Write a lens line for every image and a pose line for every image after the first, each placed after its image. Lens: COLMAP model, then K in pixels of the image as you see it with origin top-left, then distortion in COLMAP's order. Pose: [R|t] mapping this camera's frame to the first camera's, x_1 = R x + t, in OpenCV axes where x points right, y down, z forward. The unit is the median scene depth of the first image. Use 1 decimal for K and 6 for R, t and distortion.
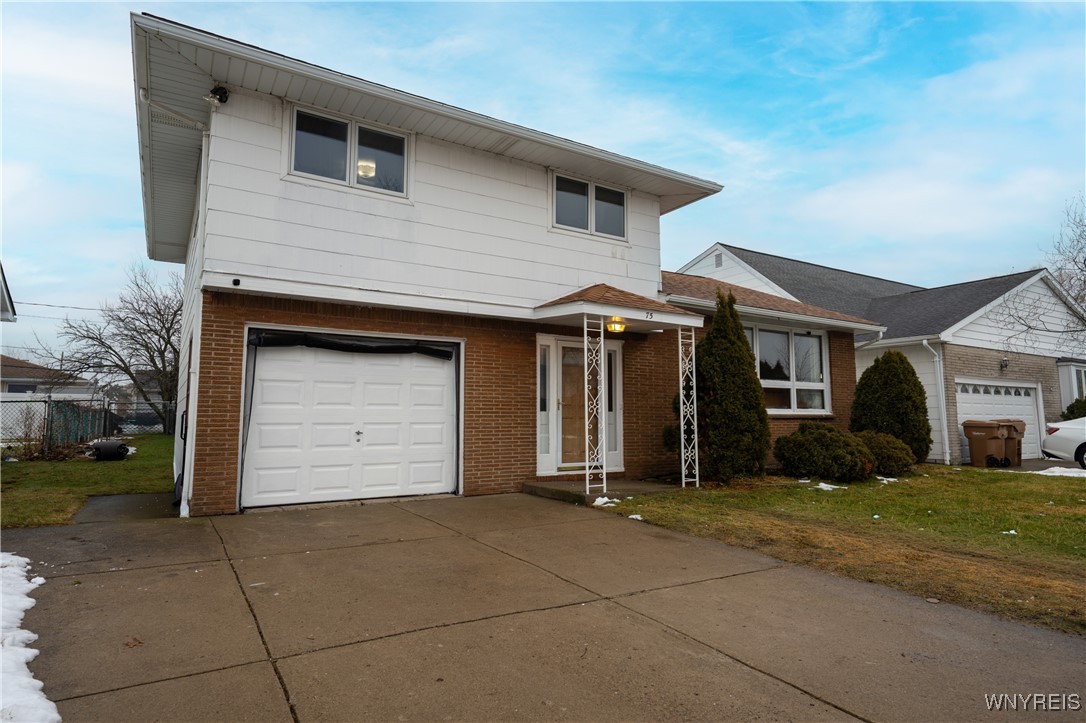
lens RADIAL K [[615.9, 0, 542.2], [0, 615.9, 359.4], [0, 0, 1]] dist [0.018278, 0.000909]
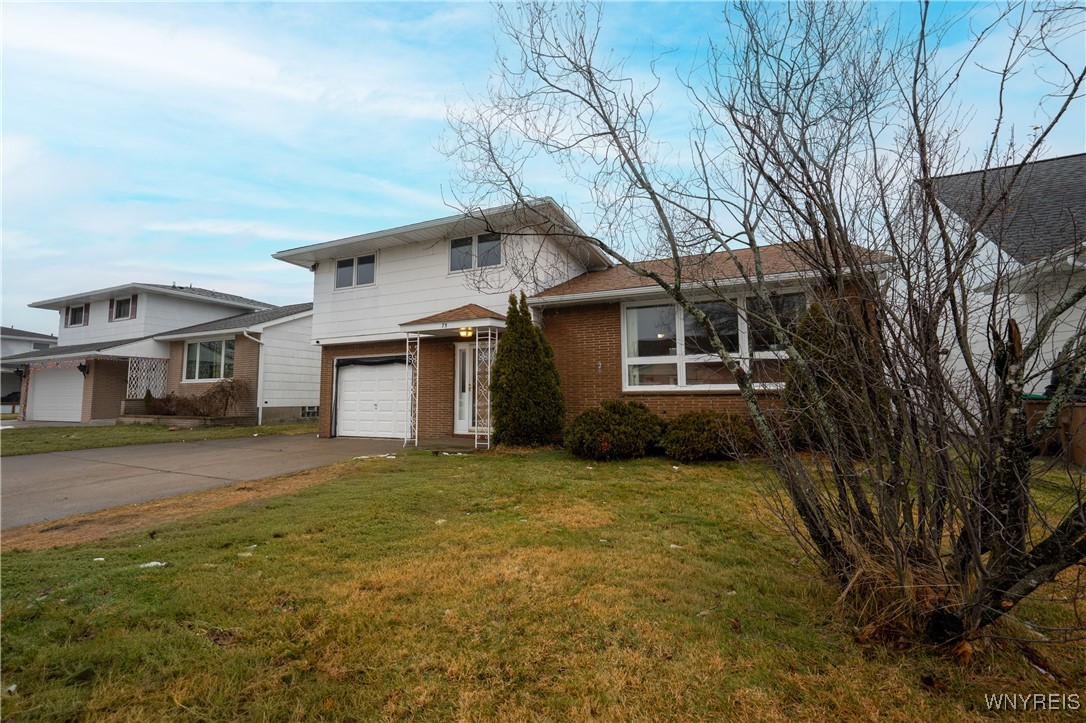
lens RADIAL K [[434.8, 0, 544.4], [0, 434.8, 361.4], [0, 0, 1]] dist [-0.000661, -0.000006]
pose [[0.561518, -0.072822, -0.824254, 1.045753], [0.086673, 0.995817, -0.028934, 0.057148], [0.822913, -0.055194, 0.565481, 0.568958]]
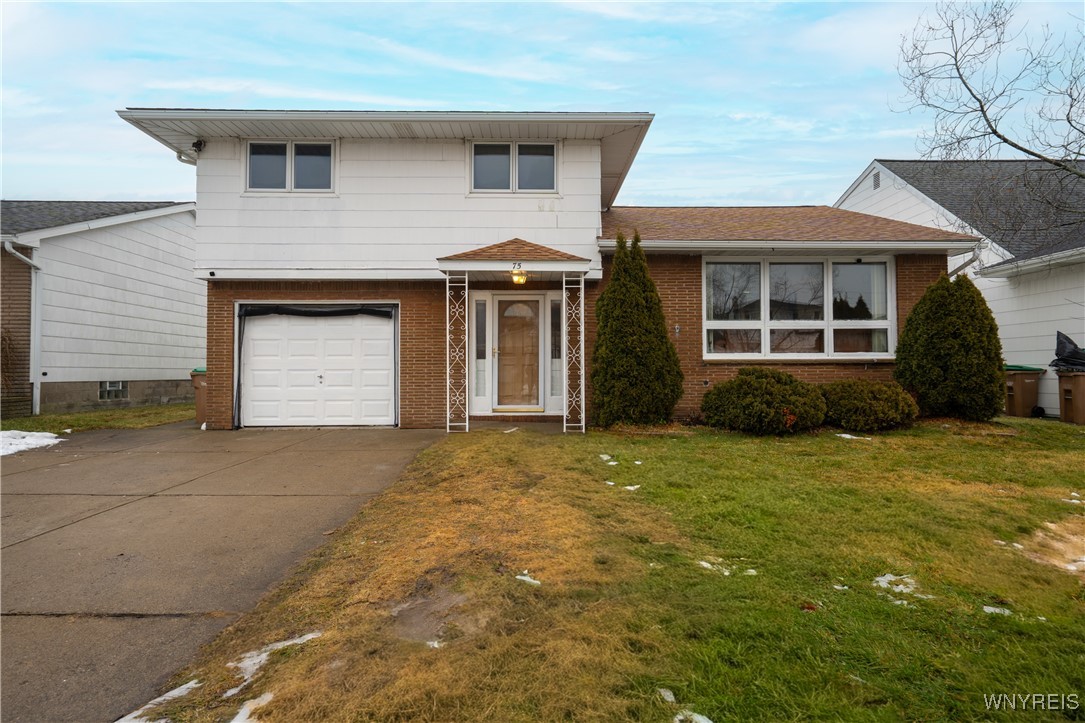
lens RADIAL K [[558.7, 0, 541.8], [0, 558.7, 360.7], [0, 0, 1]] dist [0.009395, -0.000985]
pose [[0.852585, -0.013469, -0.522415, 0.646952], [0.053436, 0.996675, 0.061510, 0.030533], [0.519849, -0.080358, 0.850470, 0.191639]]
